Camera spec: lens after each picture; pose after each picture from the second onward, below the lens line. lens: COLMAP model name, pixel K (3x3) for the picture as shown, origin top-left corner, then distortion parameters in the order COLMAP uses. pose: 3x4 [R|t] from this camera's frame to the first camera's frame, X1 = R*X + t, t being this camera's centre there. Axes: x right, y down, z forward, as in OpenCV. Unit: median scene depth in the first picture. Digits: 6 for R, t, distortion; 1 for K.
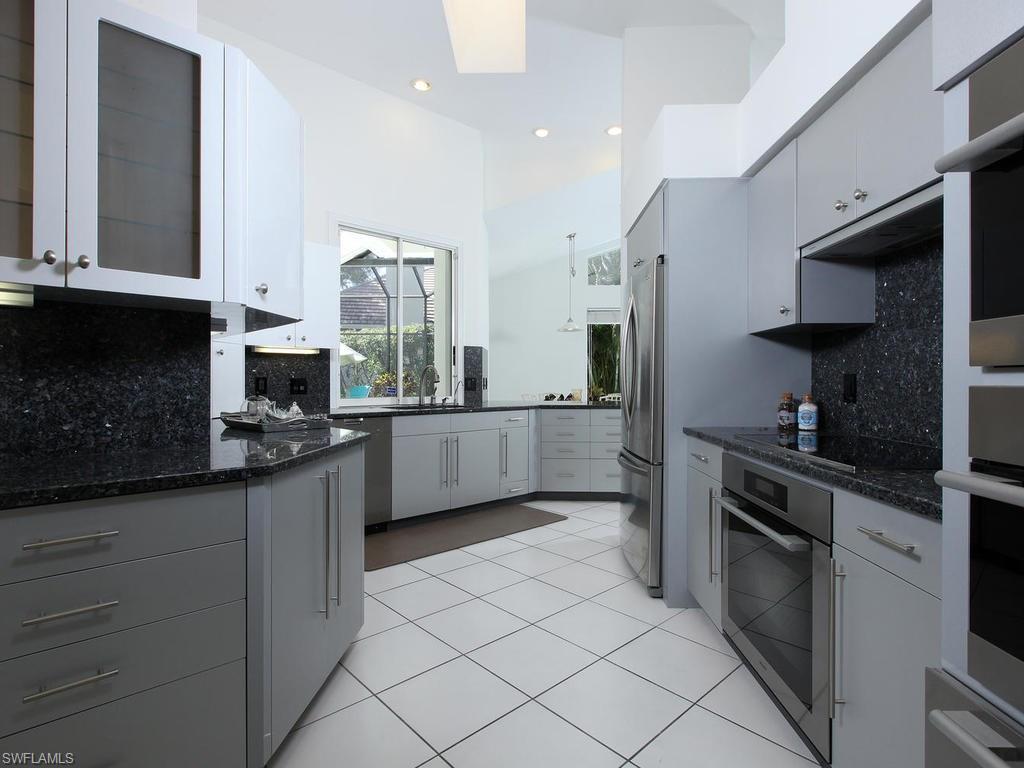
lens RADIAL K [[524.5, 0, 512.0], [0, 524.5, 384.0], [0, 0, 1]] dist [0.000213, 0.000639]
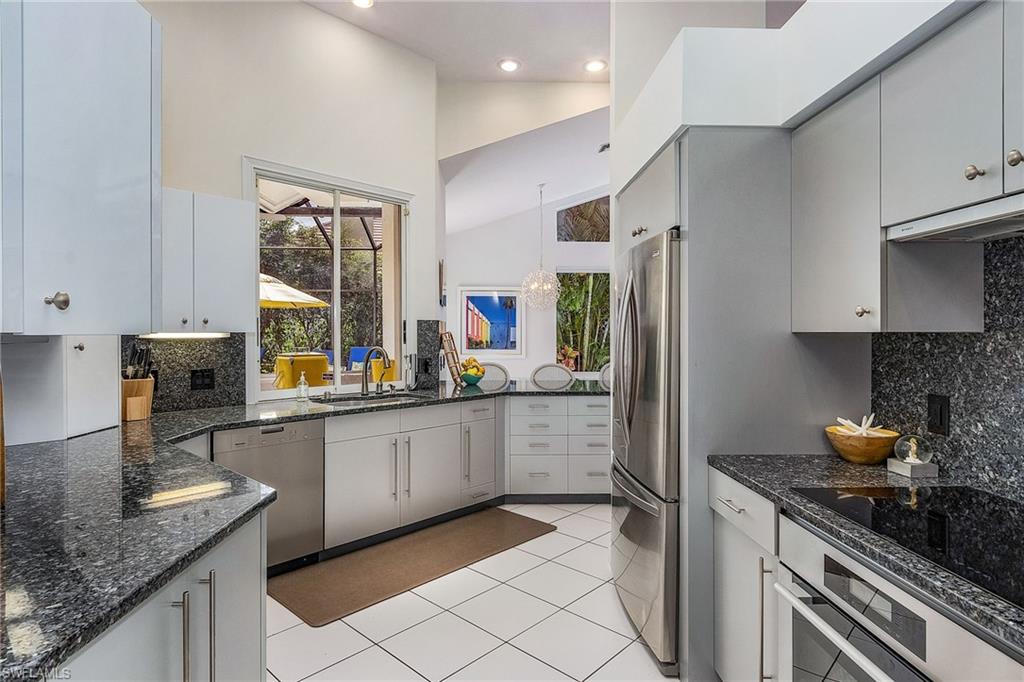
lens RADIAL K [[553.0, 0, 512.0], [0, 553.0, 341.0], [0, 0, 1]] dist [0.004525, -0.000092]
pose [[0.997155, -0.004296, 0.075256, -0.009086], [0.003776, 0.999968, 0.007059, -0.056740], [-0.075283, -0.006755, 0.997139, 0.143546]]
